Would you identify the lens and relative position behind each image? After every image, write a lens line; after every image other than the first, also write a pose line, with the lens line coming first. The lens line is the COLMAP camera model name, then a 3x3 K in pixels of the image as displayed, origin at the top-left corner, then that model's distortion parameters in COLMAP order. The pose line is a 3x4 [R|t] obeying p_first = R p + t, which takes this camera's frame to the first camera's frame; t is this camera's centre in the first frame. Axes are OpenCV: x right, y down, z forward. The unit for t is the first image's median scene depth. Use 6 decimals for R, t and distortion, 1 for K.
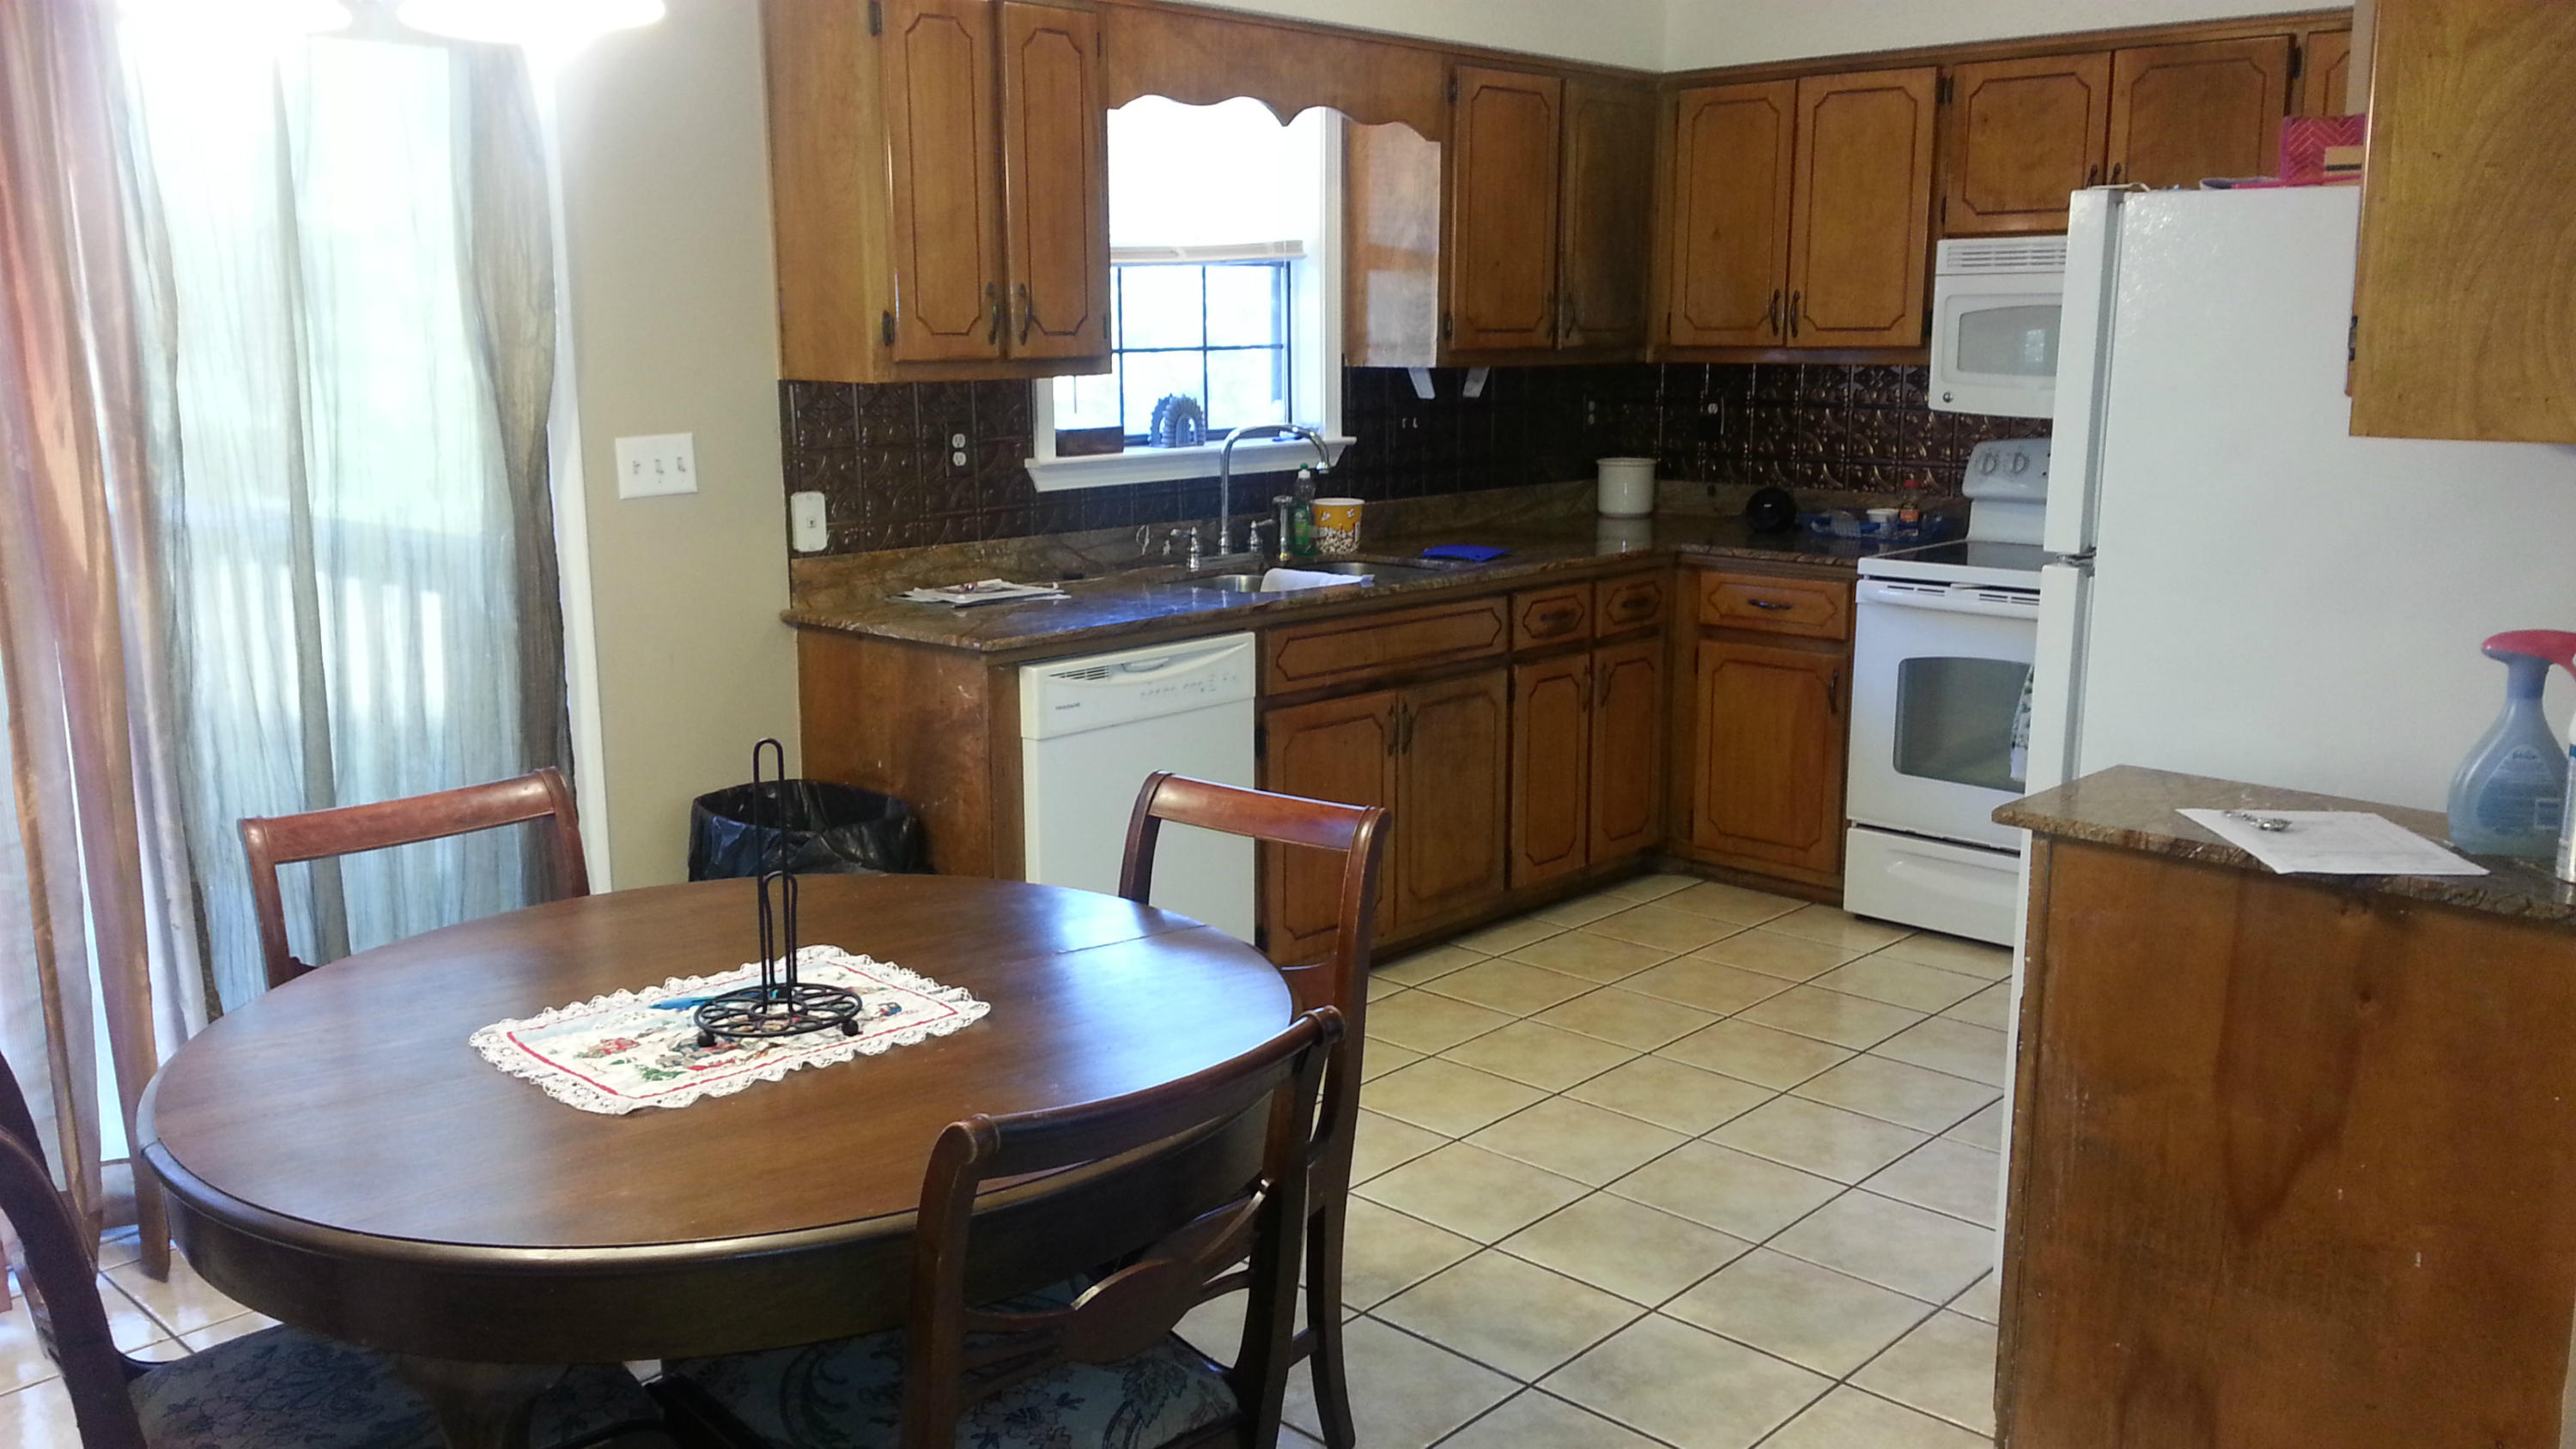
lens RADIAL K [[2093.5, 0, 1280.5], [0, 2093.5, 711.8], [0, 0, 1]] dist [0.114148, -0.193337]
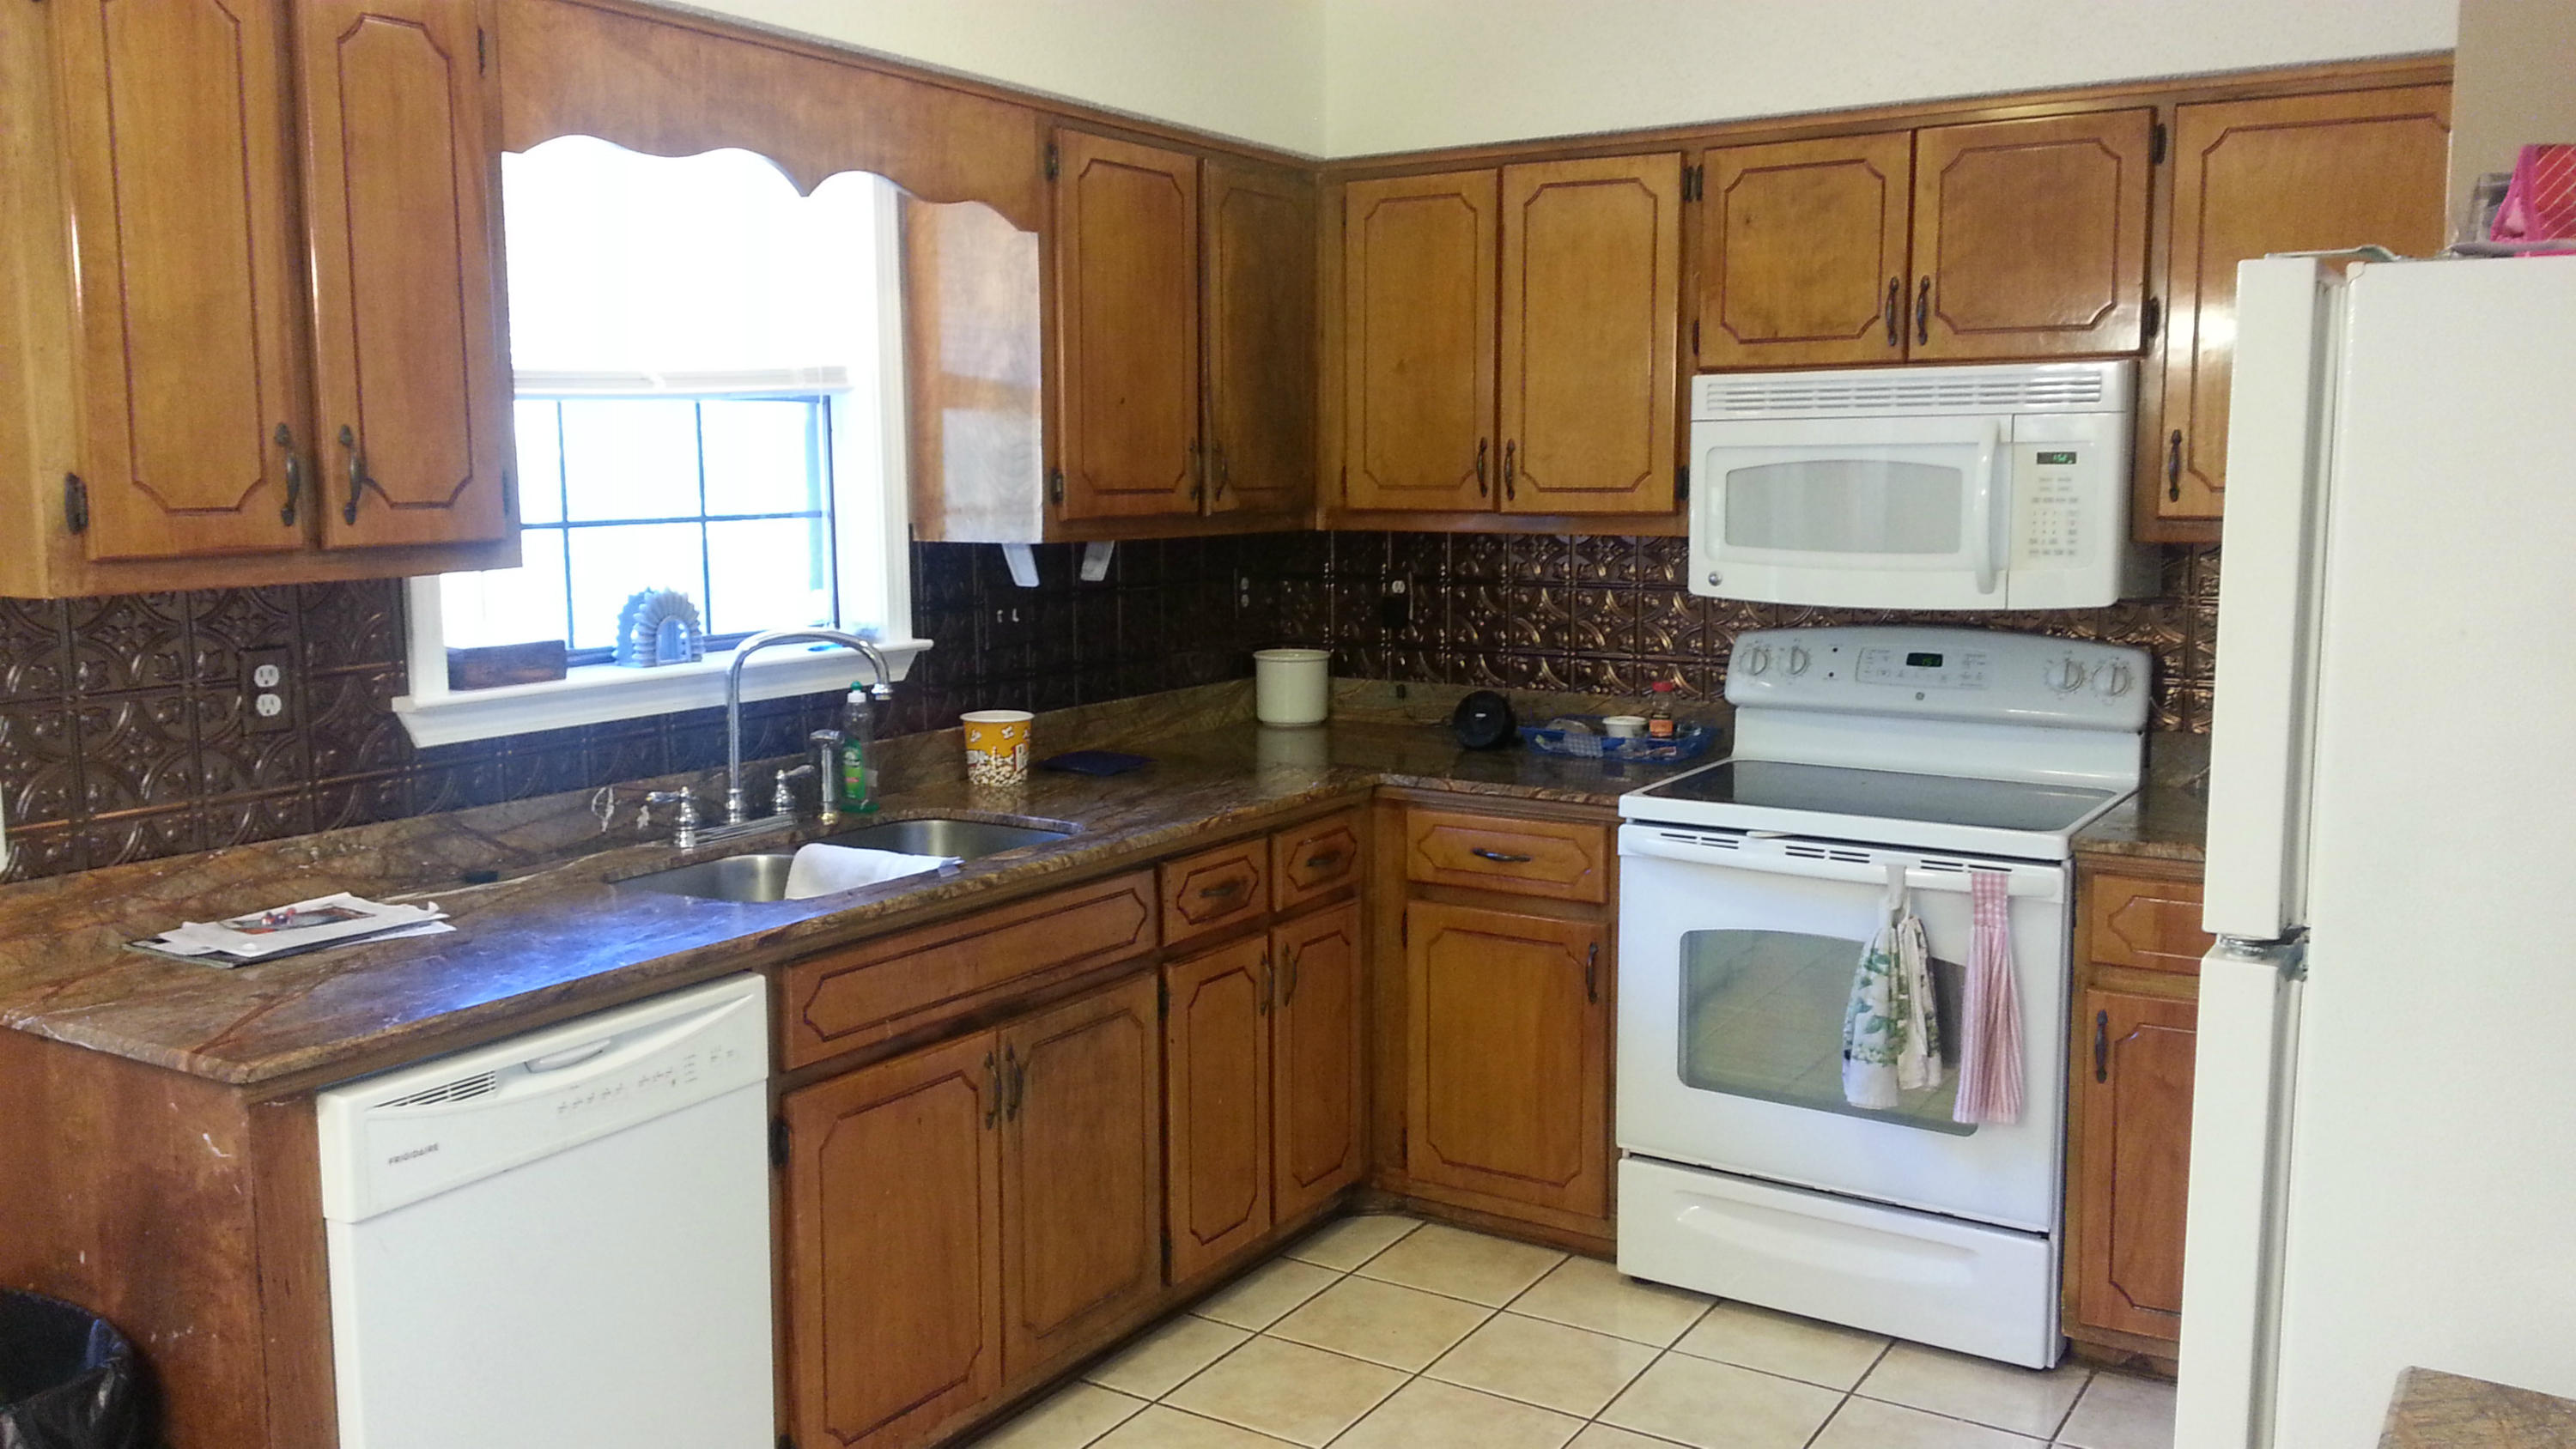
lens RADIAL K [[2093.5, 0, 1280.5], [0, 2093.5, 711.8], [0, 0, 1]] dist [0.114148, -0.193337]
pose [[0.982431, -0.024125, 0.185059, 0.020423], [0.036067, 0.997459, -0.061436, -0.060530], [-0.183106, 0.067031, 0.980805, 0.291596]]
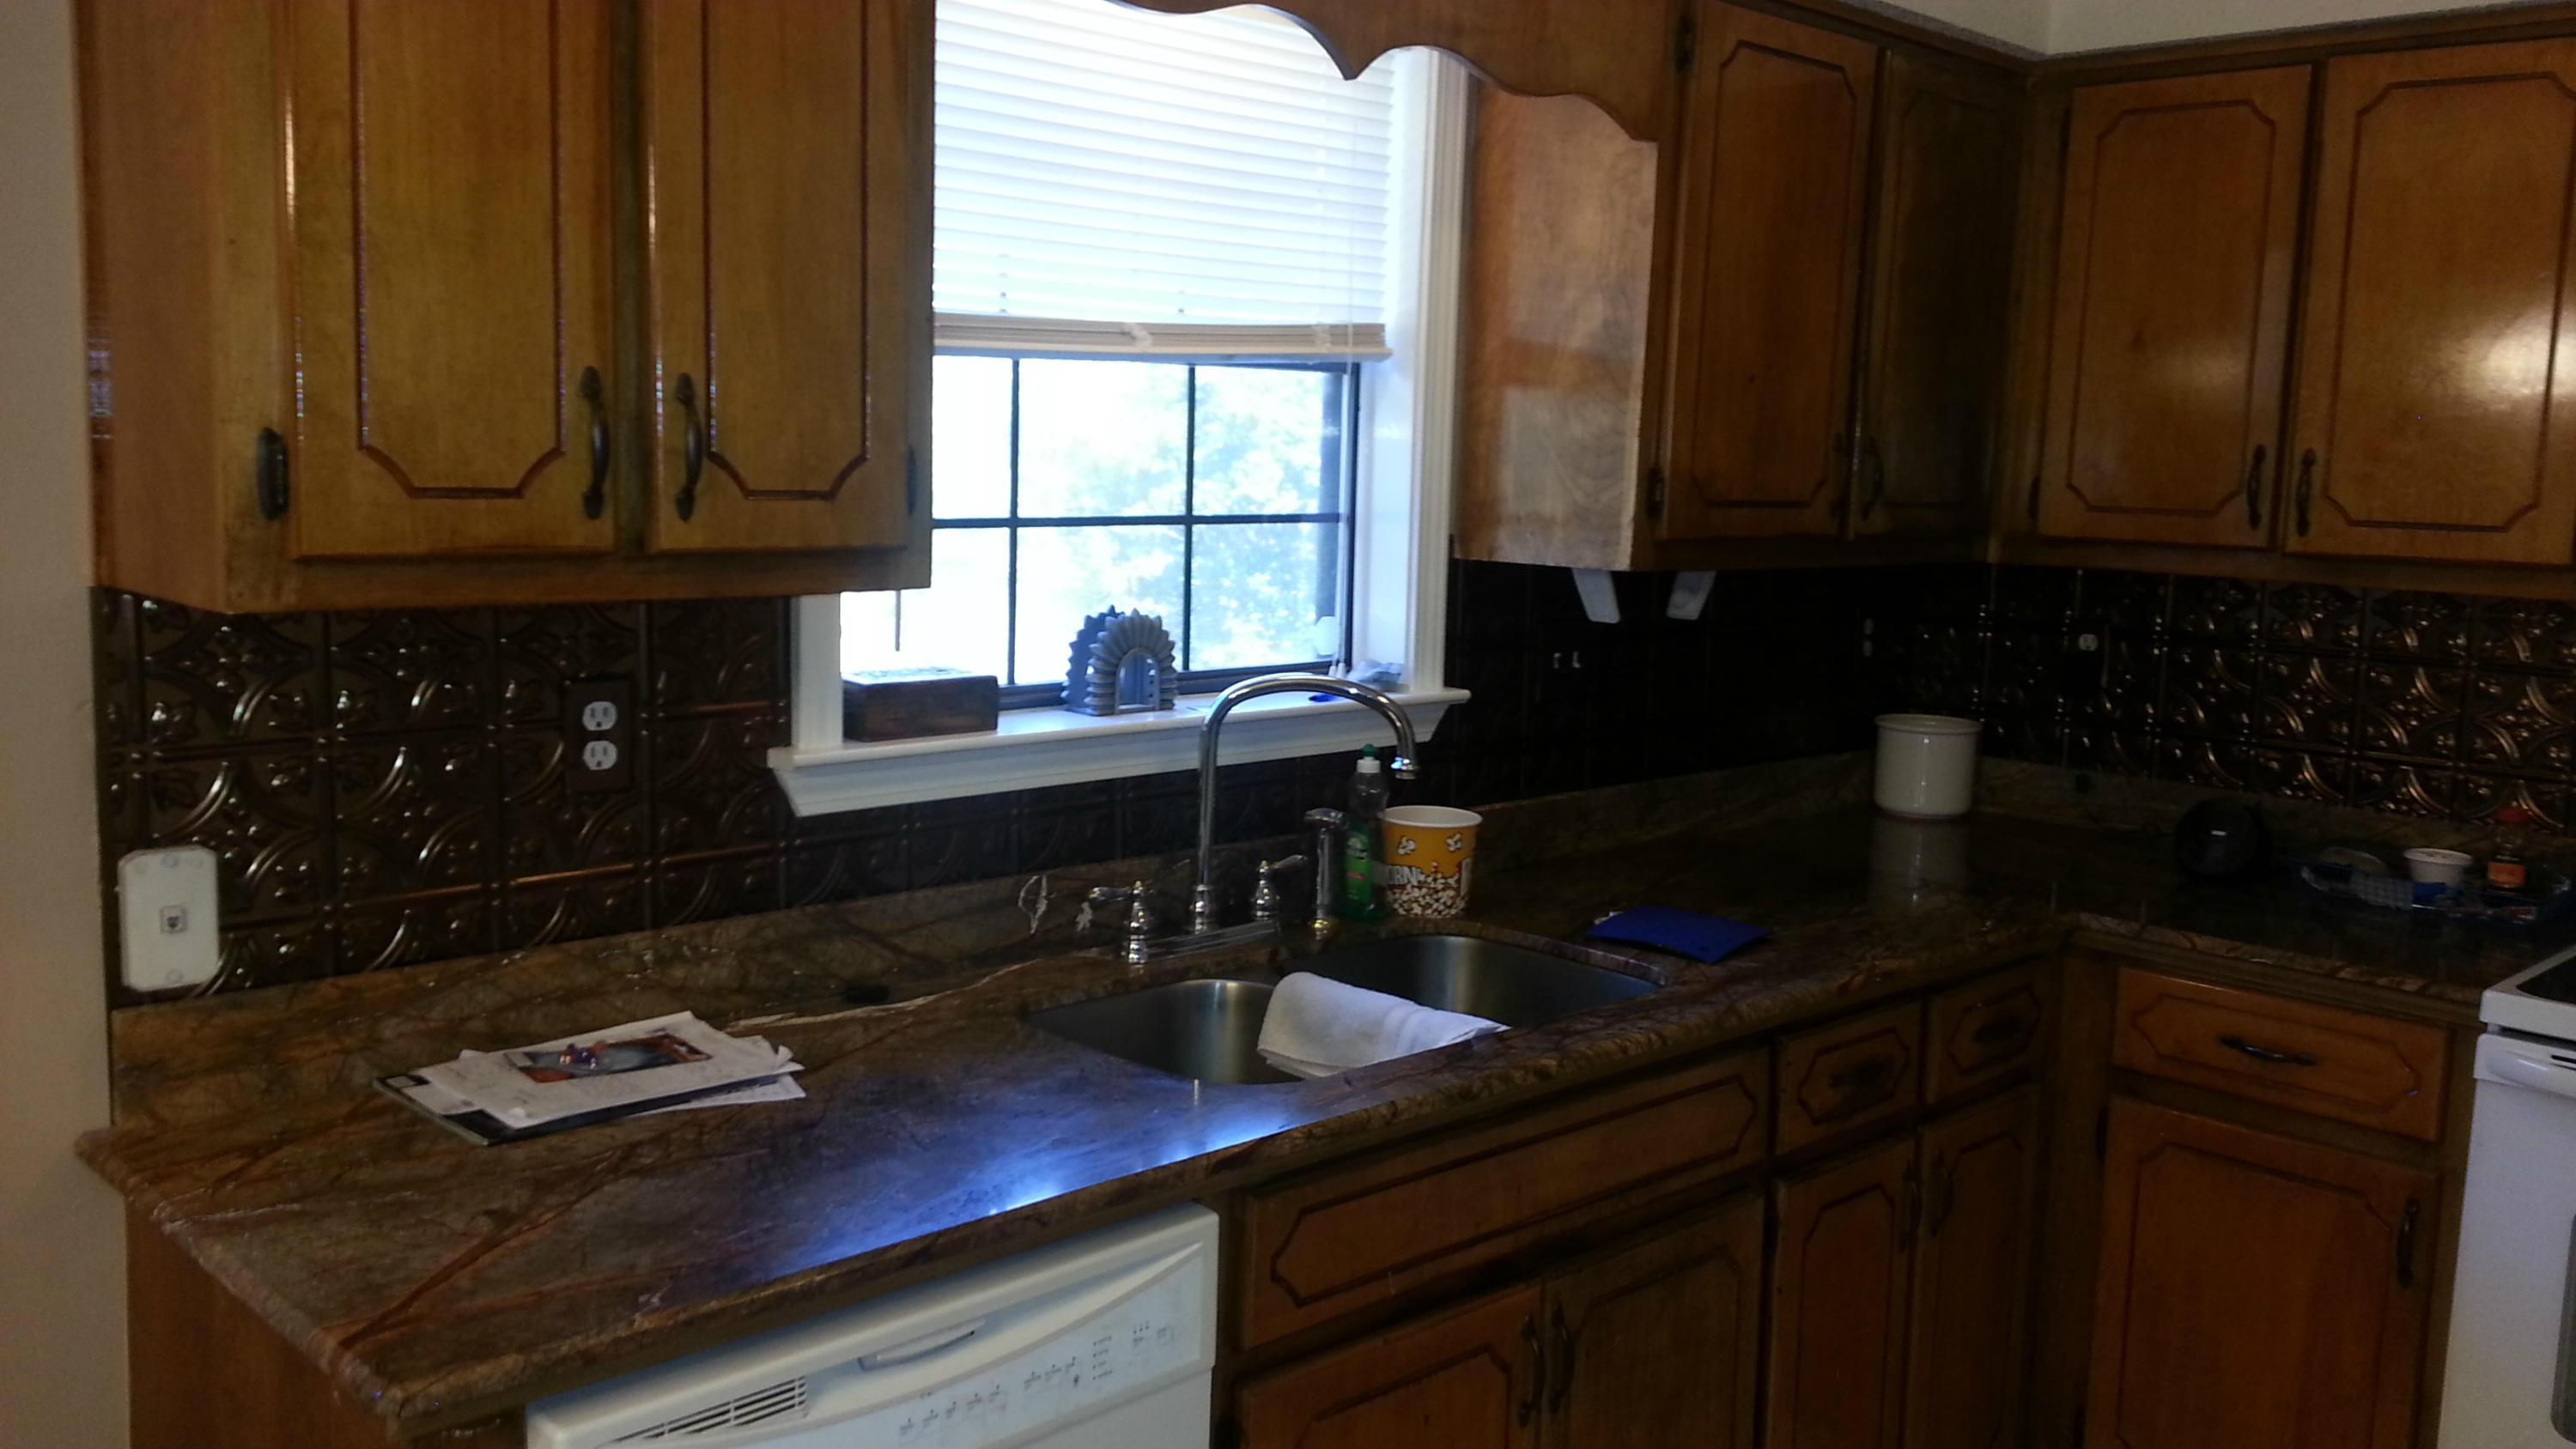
lens RADIAL K [[2093.5, 0, 1280.5], [0, 2093.5, 711.8], [0, 0, 1]] dist [0.114148, -0.193337]
pose [[0.998182, 0.040602, -0.044537, 0.012261], [-0.043122, 0.997433, -0.057167, -0.096120], [0.042102, 0.058983, 0.997371, 0.480917]]
